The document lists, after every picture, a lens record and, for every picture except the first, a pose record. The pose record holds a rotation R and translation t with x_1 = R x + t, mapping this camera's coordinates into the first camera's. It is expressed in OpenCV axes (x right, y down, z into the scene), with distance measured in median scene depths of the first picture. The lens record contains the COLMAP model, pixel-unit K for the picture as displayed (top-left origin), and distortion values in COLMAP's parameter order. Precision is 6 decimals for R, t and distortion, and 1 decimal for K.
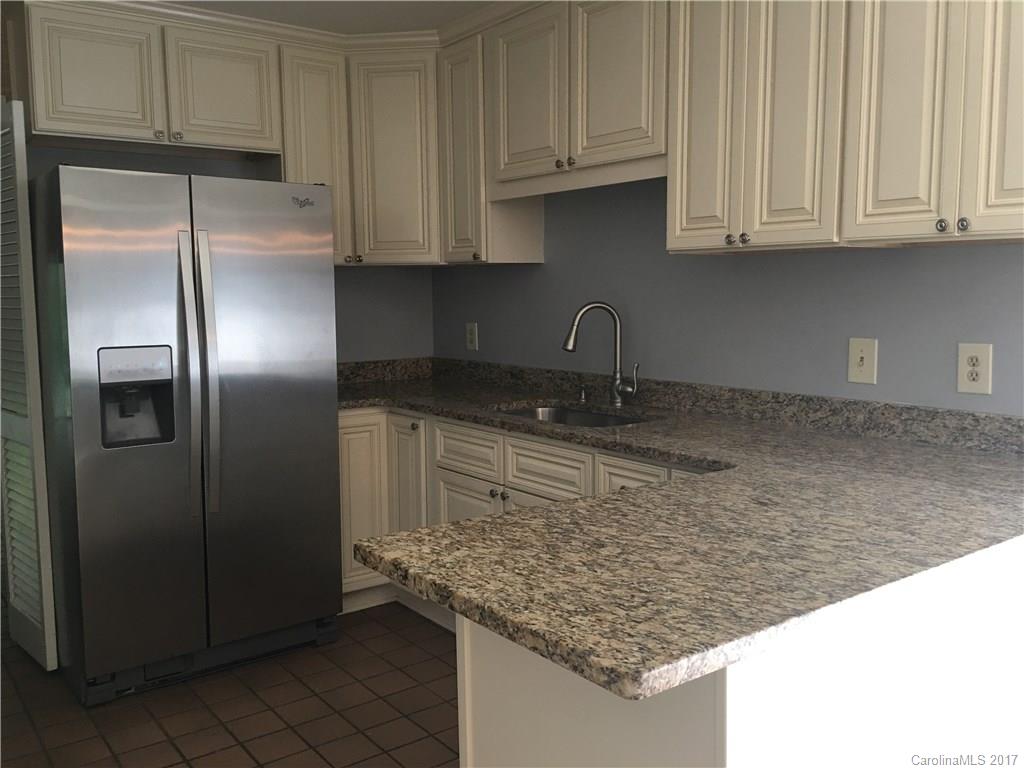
lens RADIAL K [[873.7, 0, 512.3], [0, 873.7, 384.6], [0, 0, 1]] dist [0.041278, -0.048219]
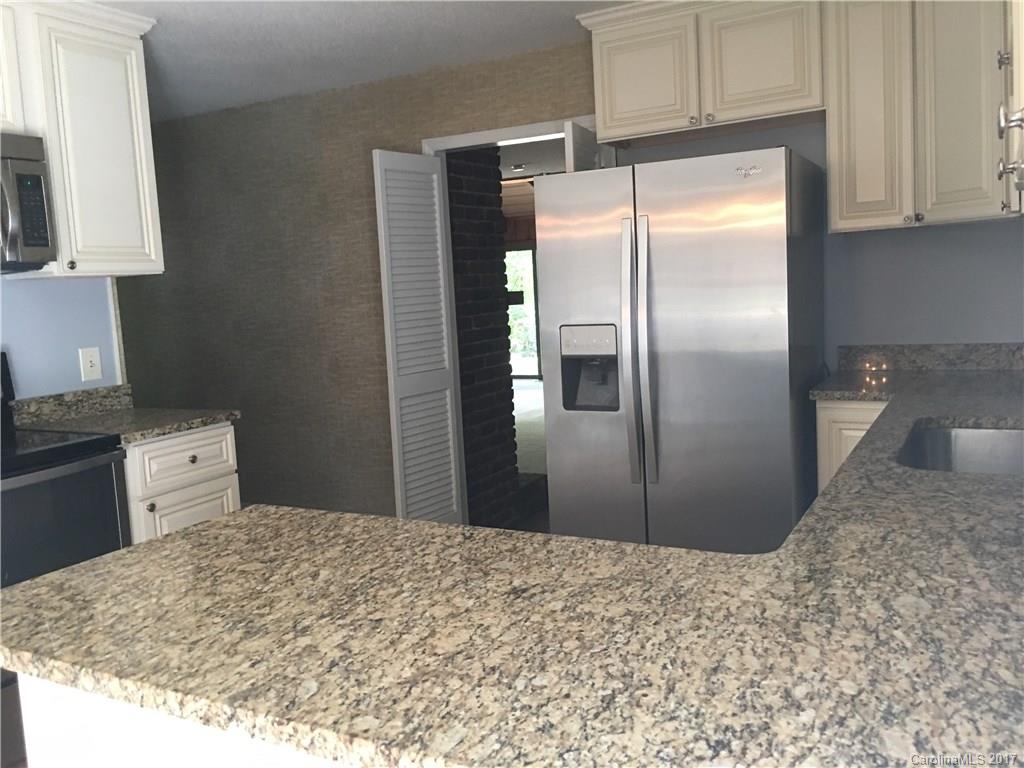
lens RADIAL K [[873.7, 0, 514.4], [0, 873.7, 381.2], [0, 0, 1]] dist [0.041278, -0.048219]
pose [[0.418114, 0.090530, -0.903872, 1.074399], [-0.043743, 0.995874, 0.079510, -0.107021], [0.907341, 0.006294, 0.420349, 0.820592]]
